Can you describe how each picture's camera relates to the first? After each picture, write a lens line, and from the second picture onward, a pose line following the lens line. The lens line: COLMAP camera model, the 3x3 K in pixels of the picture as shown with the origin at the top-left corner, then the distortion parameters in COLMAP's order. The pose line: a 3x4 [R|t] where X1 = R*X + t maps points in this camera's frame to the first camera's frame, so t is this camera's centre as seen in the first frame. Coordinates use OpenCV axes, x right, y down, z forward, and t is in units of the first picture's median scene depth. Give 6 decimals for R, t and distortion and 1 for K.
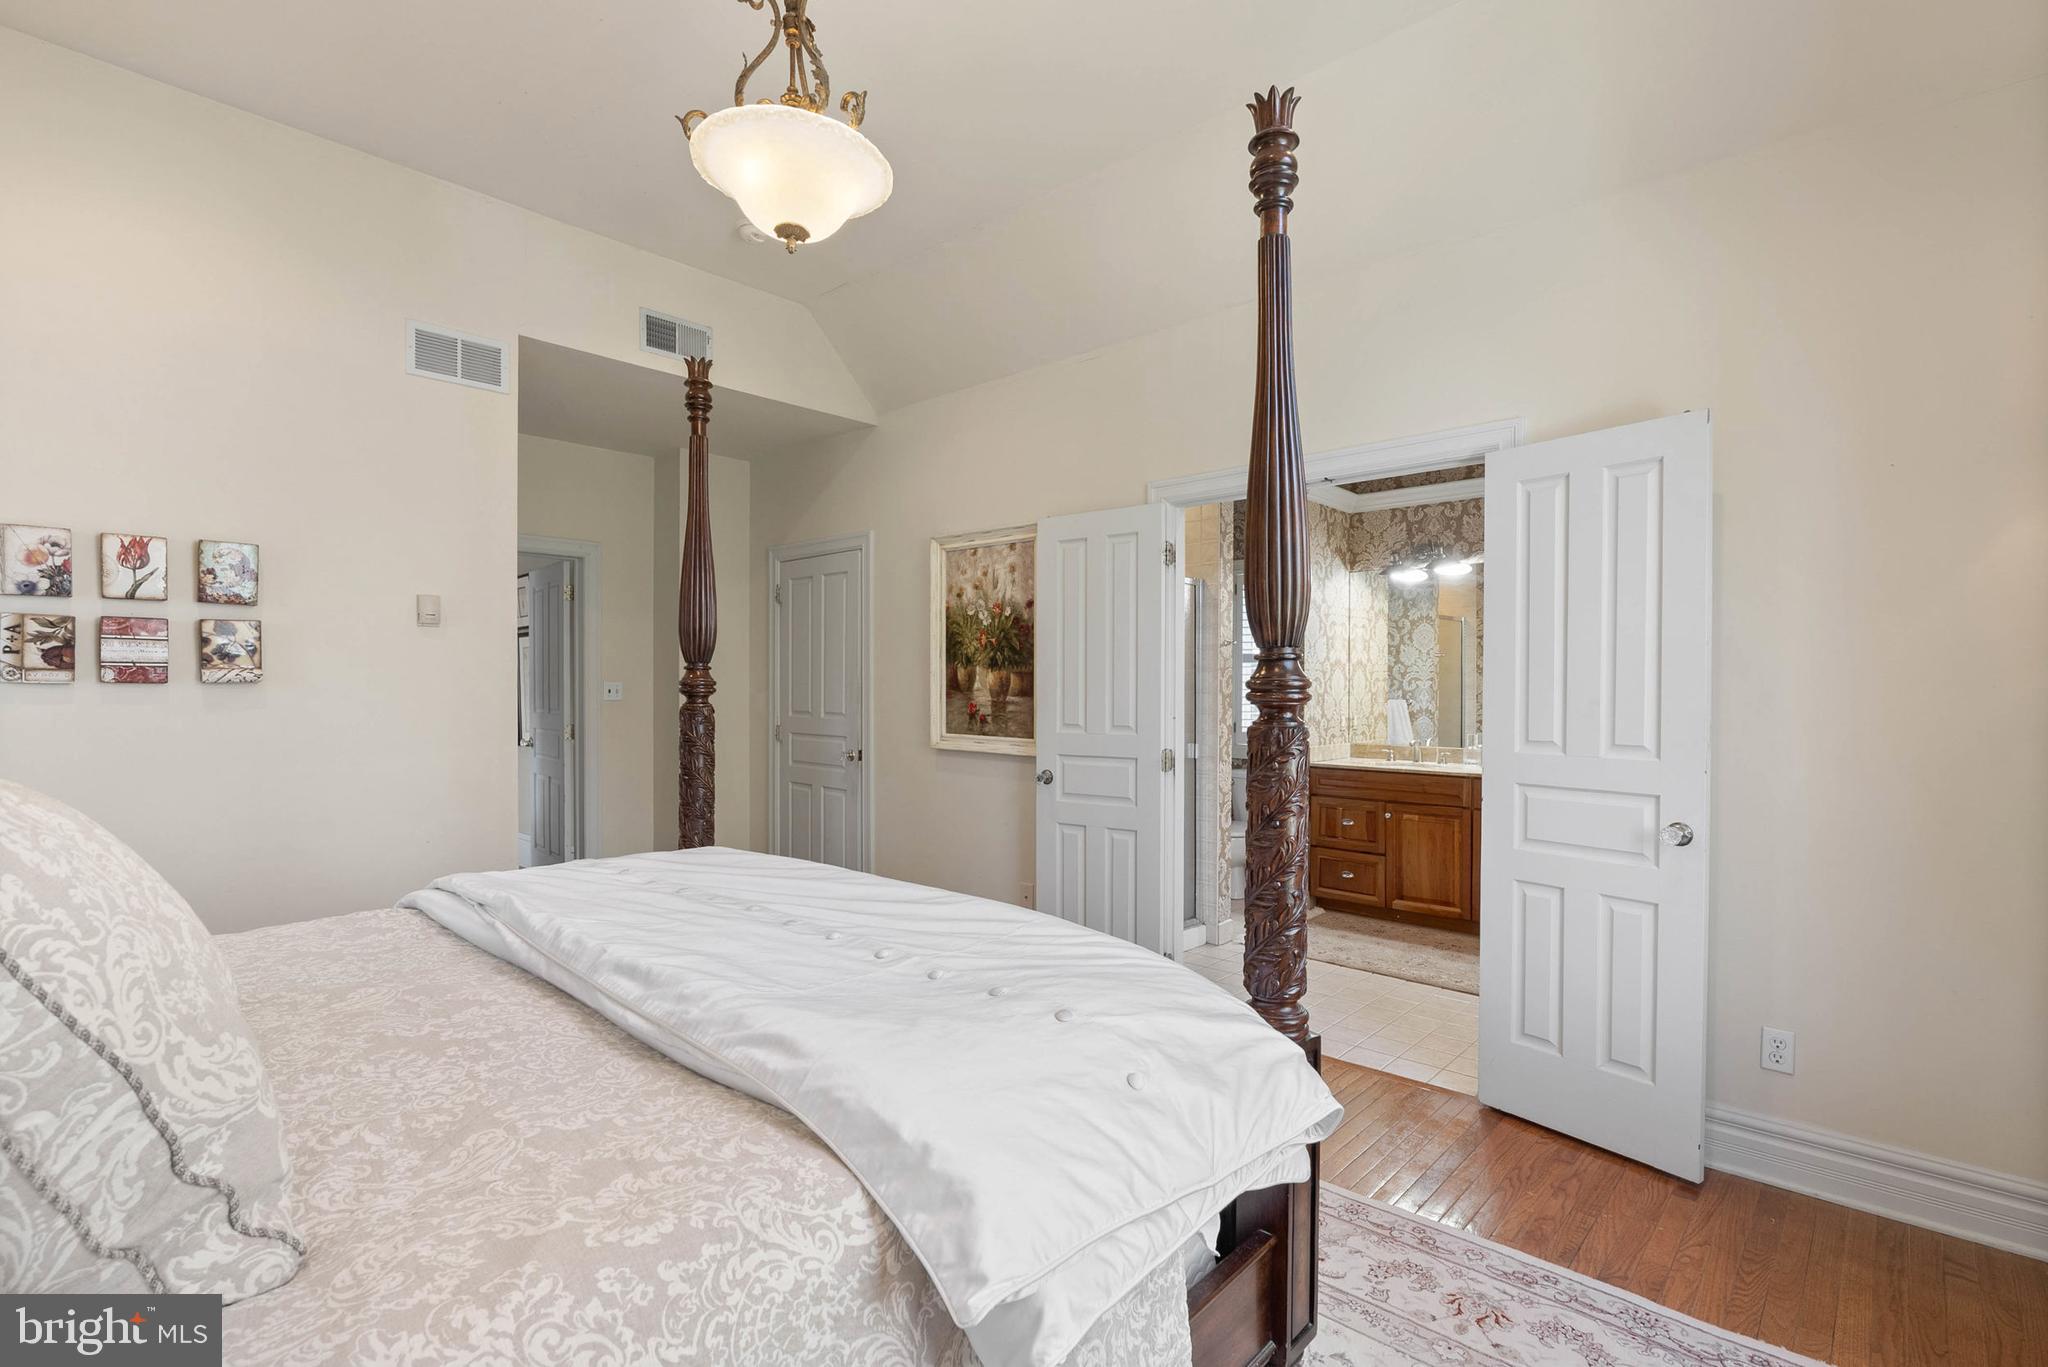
lens RADIAL K [[956.5, 0, 1027.5], [0, 956.5, 693.2], [0, 0, 1]] dist [-0.012422, 0.003873]
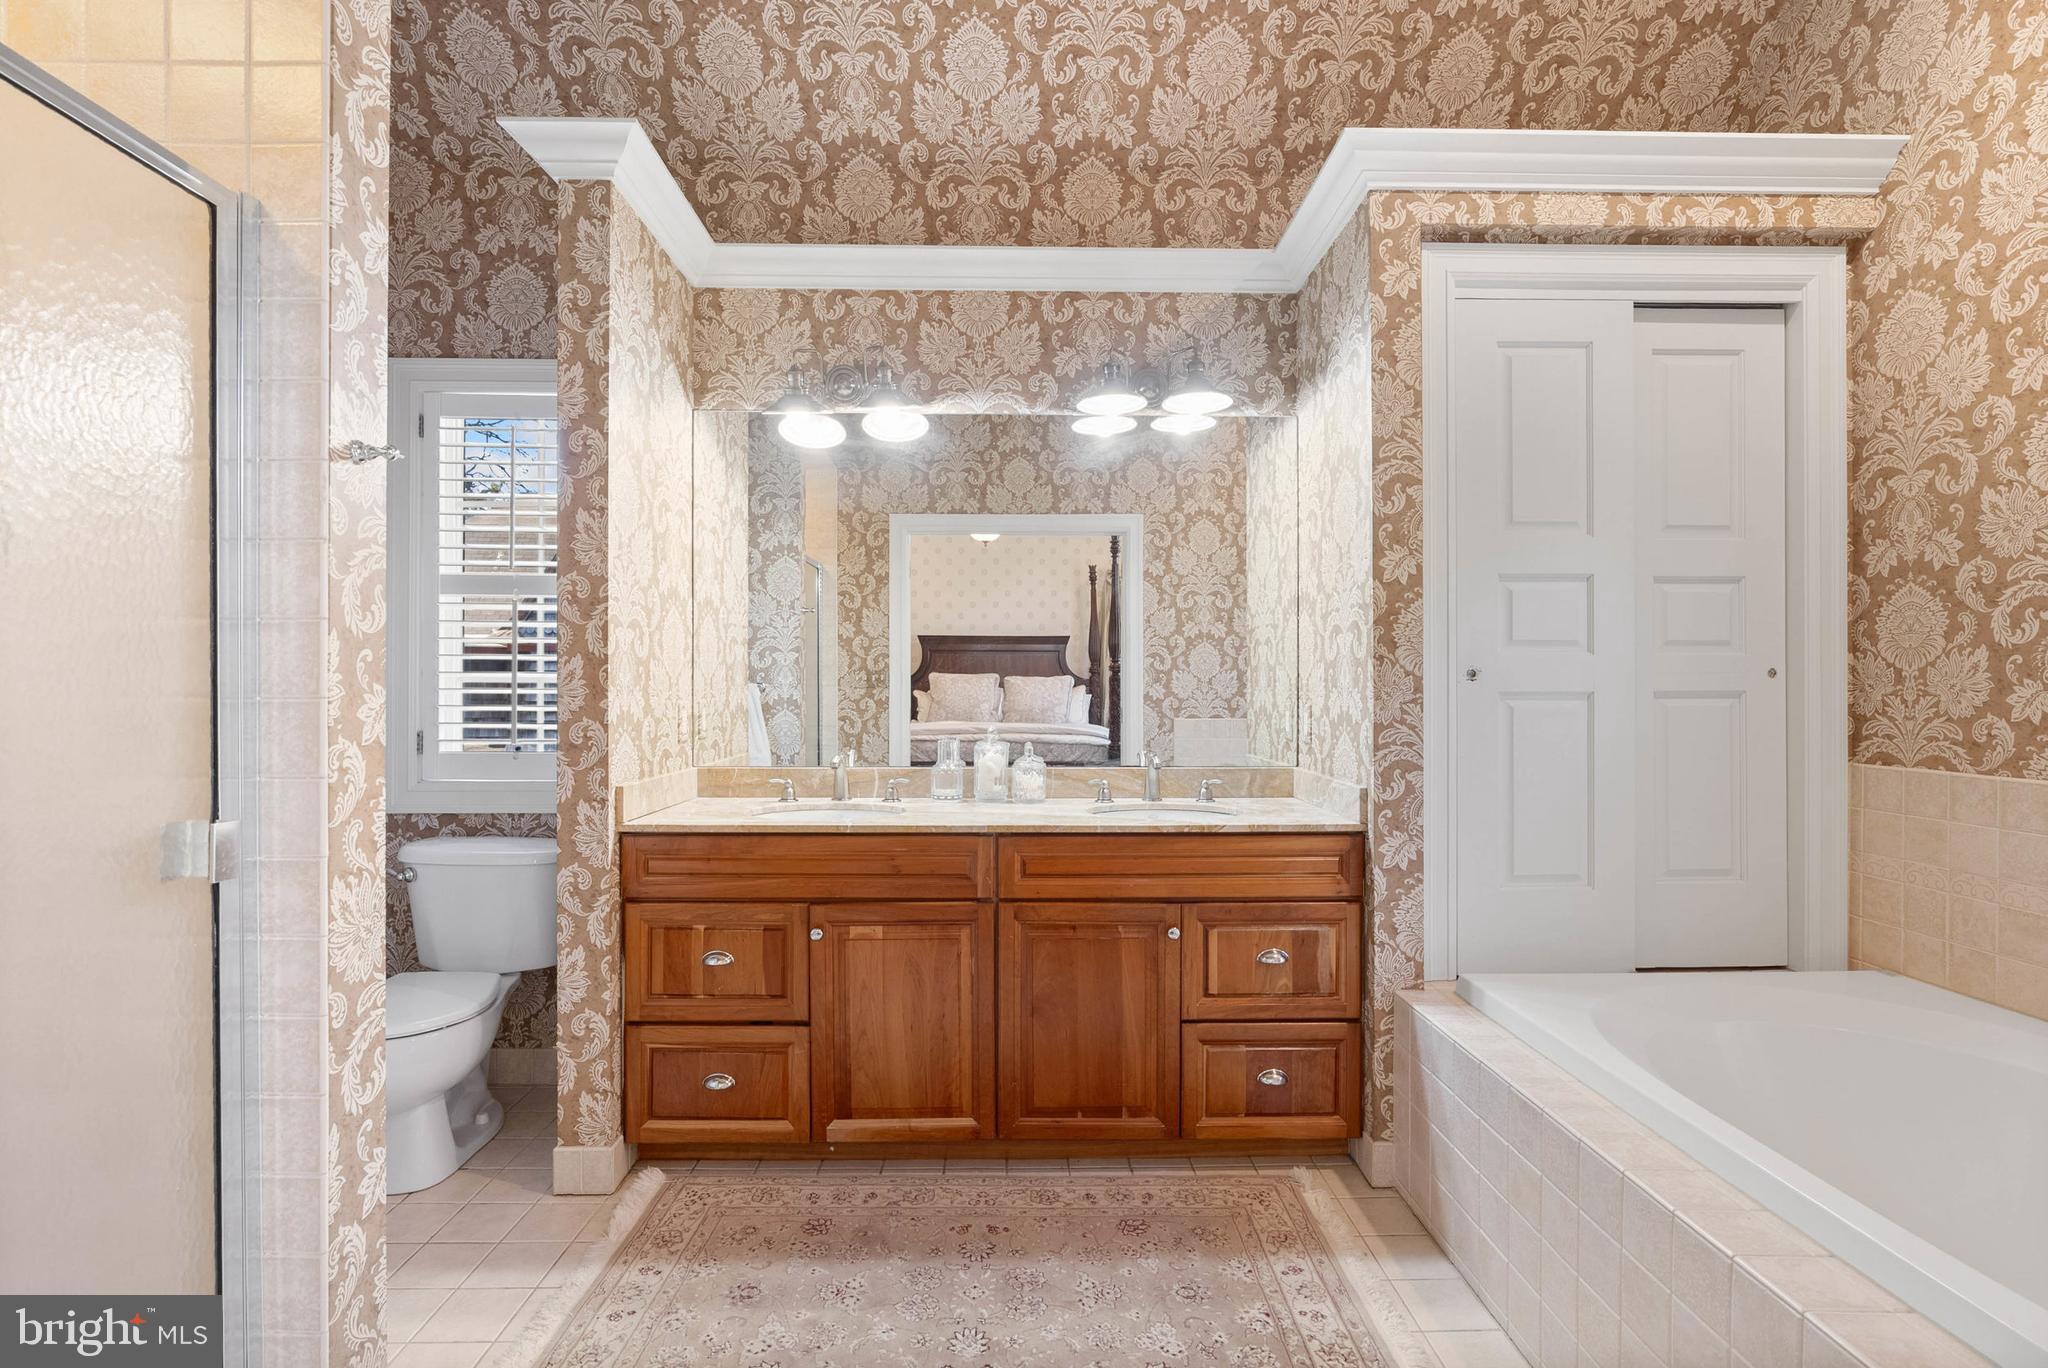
lens RADIAL K [[956.5, 0, 1033.2], [0, 956.5, 693.2], [0, 0, 1]] dist [-0.012422, 0.003873]
pose [[0.718127, -0.004482, 0.695898, 0.137175], [0.005435, 0.999985, 0.000832, 0.017084], [-0.695891, 0.003185, 0.718141, 0.583747]]
